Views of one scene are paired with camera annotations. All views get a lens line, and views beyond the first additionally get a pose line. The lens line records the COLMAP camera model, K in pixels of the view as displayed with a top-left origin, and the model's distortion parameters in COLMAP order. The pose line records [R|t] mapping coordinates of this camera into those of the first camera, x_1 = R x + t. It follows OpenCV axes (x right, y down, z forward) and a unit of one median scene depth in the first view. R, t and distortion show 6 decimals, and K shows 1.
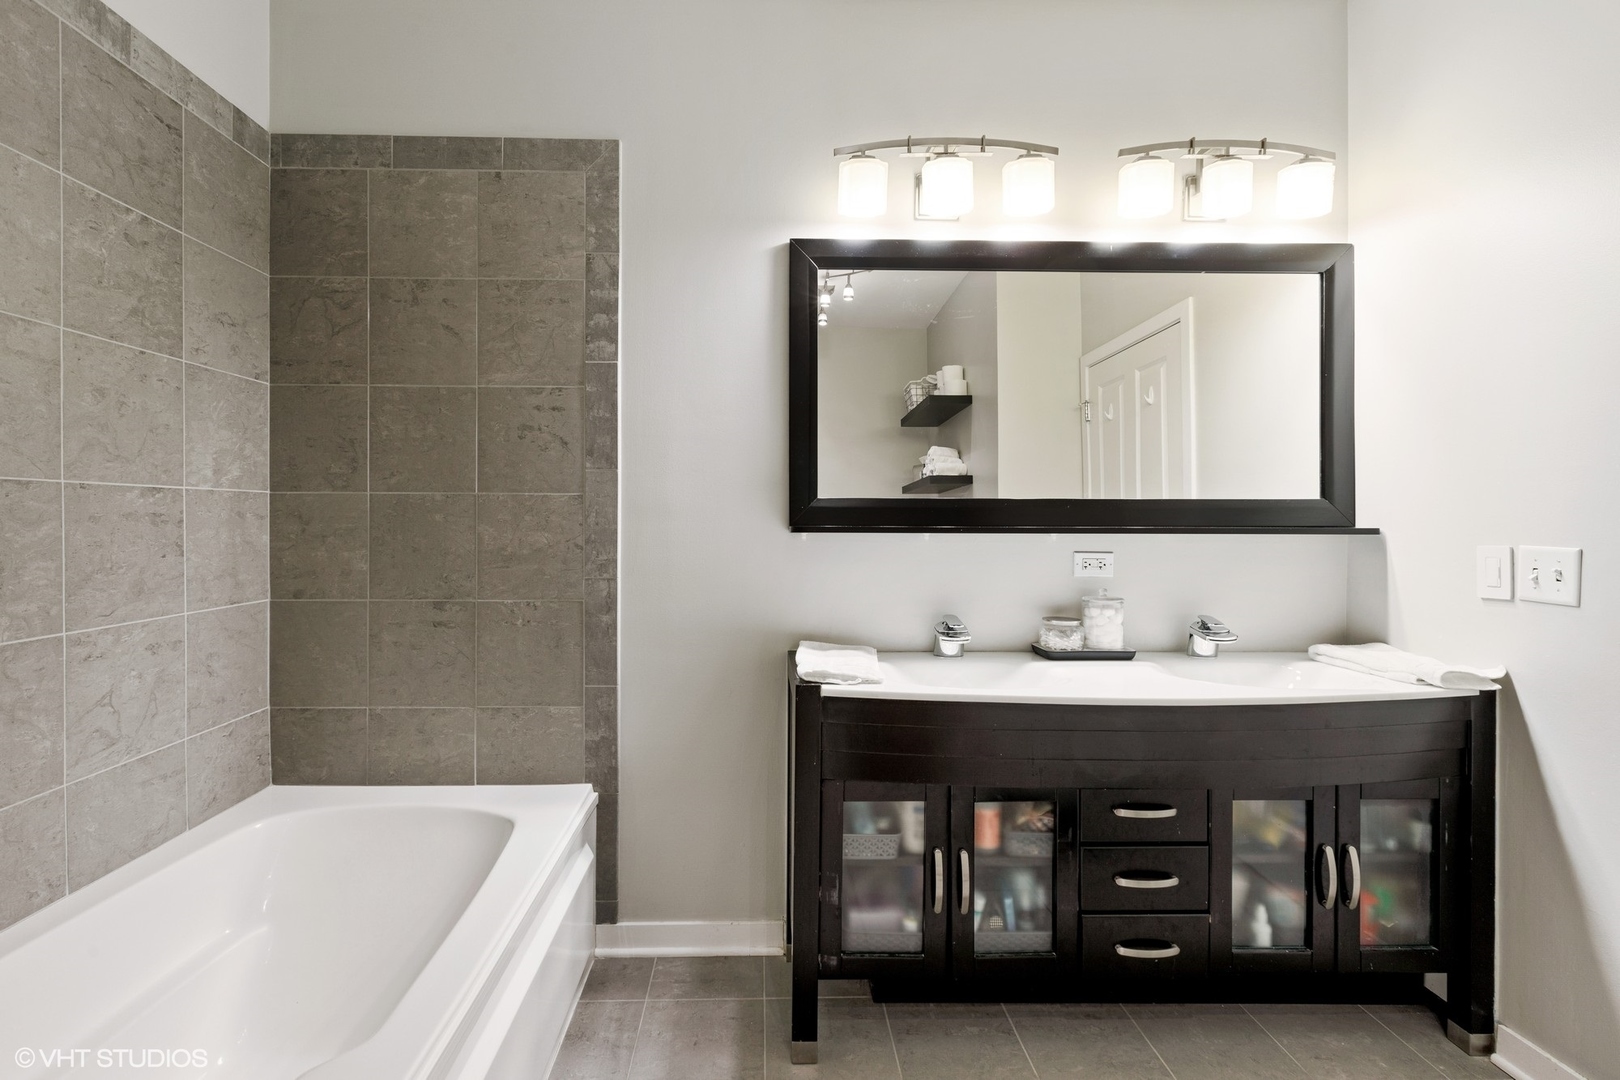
lens RADIAL K [[722.3, 0, 782.9], [0, 722.3, 528.5], [0, 0, 1]] dist [0.001170, -0.000277]
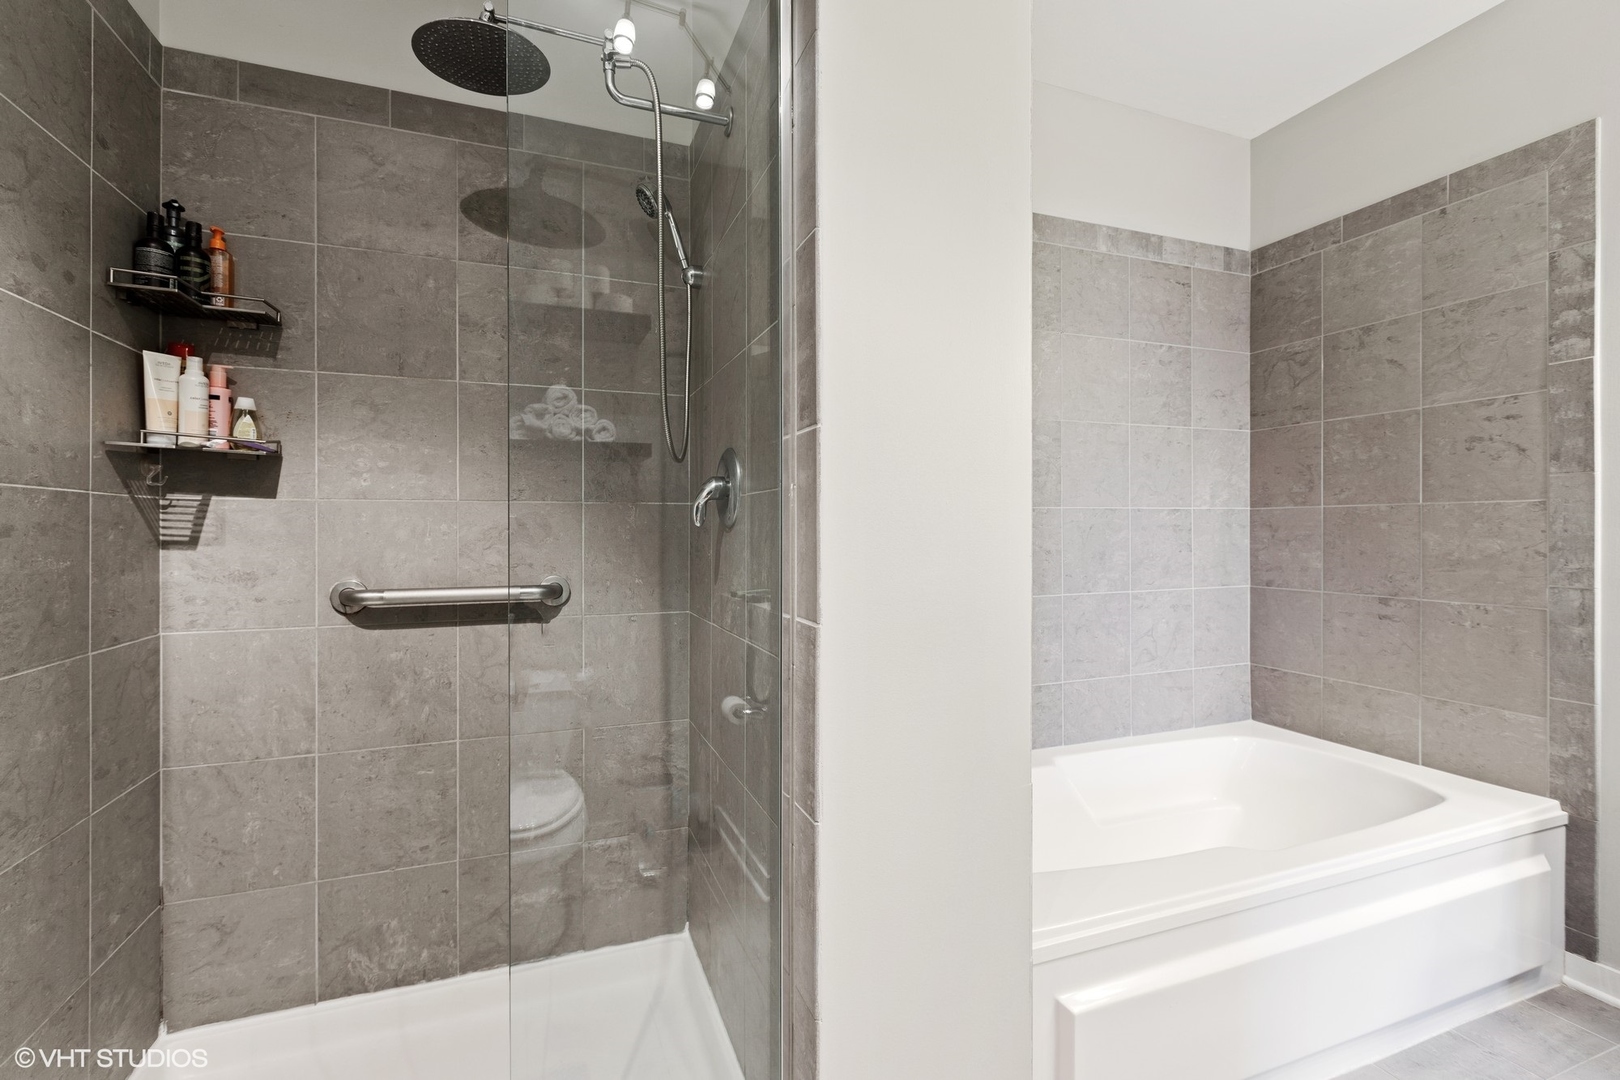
lens RADIAL K [[722.3, 0, 782.9], [0, 722.3, 528.5], [0, 0, 1]] dist [0.001170, -0.000277]
pose [[0.304533, -0.006123, -0.952482, 0.339677], [-0.005398, 0.999952, -0.008154, 0.004302], [0.952487, 0.007625, 0.304485, -0.279034]]
